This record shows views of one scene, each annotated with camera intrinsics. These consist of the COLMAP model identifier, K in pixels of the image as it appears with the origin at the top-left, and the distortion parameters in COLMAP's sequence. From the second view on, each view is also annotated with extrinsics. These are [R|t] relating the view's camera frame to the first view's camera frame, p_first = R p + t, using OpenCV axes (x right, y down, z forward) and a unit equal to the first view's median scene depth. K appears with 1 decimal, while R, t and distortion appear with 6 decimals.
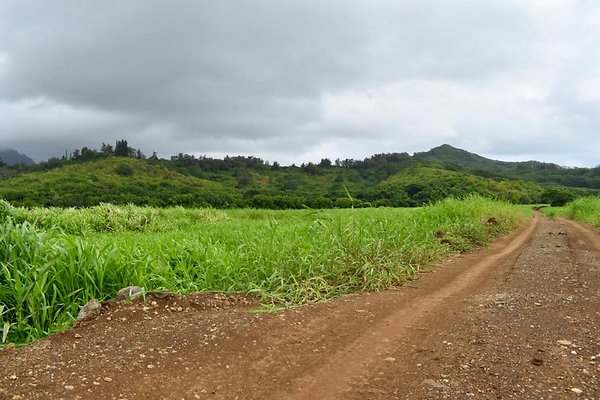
lens RADIAL K [[475.1, 0, 299.2], [0, 475.1, 198.9], [0, 0, 1]] dist [-0.094032, 0.019642]
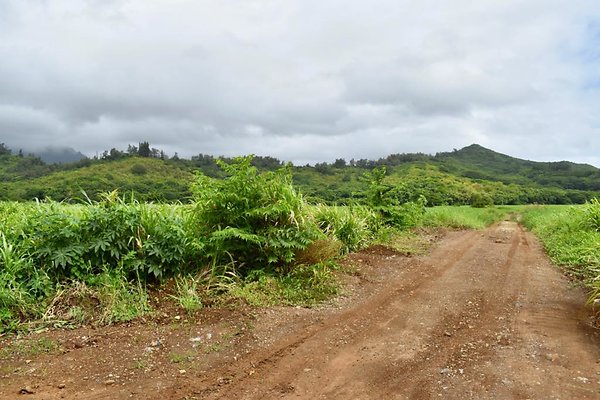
lens RADIAL K [[475.1, 0, 297.2], [0, 475.1, 200.7], [0, 0, 1]] dist [-0.094032, 0.019642]
pose [[0.993786, 0.012735, -0.110576, 0.100256], [-0.011777, 0.999887, 0.009315, -0.001840], [0.110682, -0.007955, 0.993824, -0.060273]]
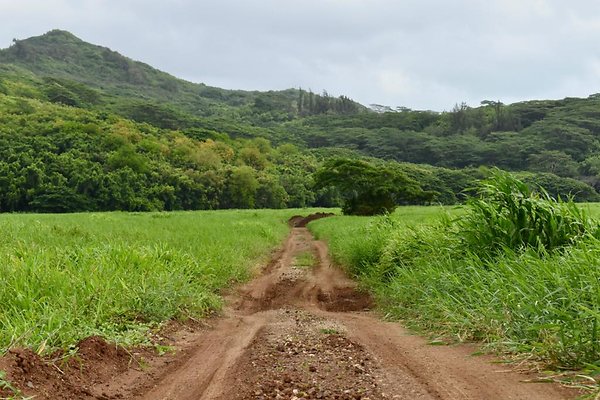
lens RADIAL K [[475.1, 0, 282.6], [0, 475.1, 203.8], [0, 0, 1]] dist [-0.094032, 0.019642]
pose [[0.928035, 0.010838, 0.372334, 0.313700], [-0.011076, 0.999938, -0.001500, 0.007514], [-0.372327, -0.002732, 0.928097, 0.580889]]
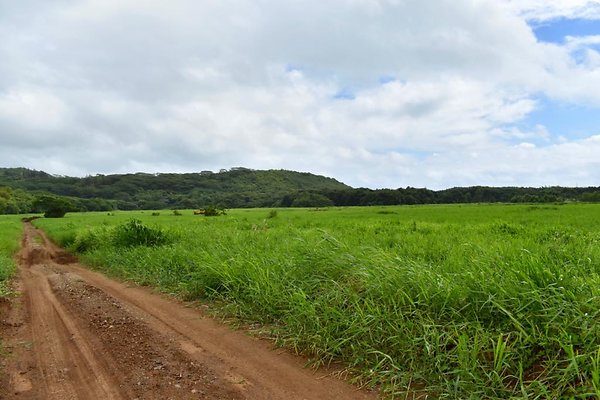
lens RADIAL K [[475.1, 0, 299.6], [0, 475.1, 200.3], [0, 0, 1]] dist [-0.094032, 0.019642]
pose [[0.531676, 0.016259, 0.846792, 0.022620], [-0.002045, 0.999837, -0.017913, -0.000058], [-0.846946, 0.007792, 0.531622, 0.045772]]
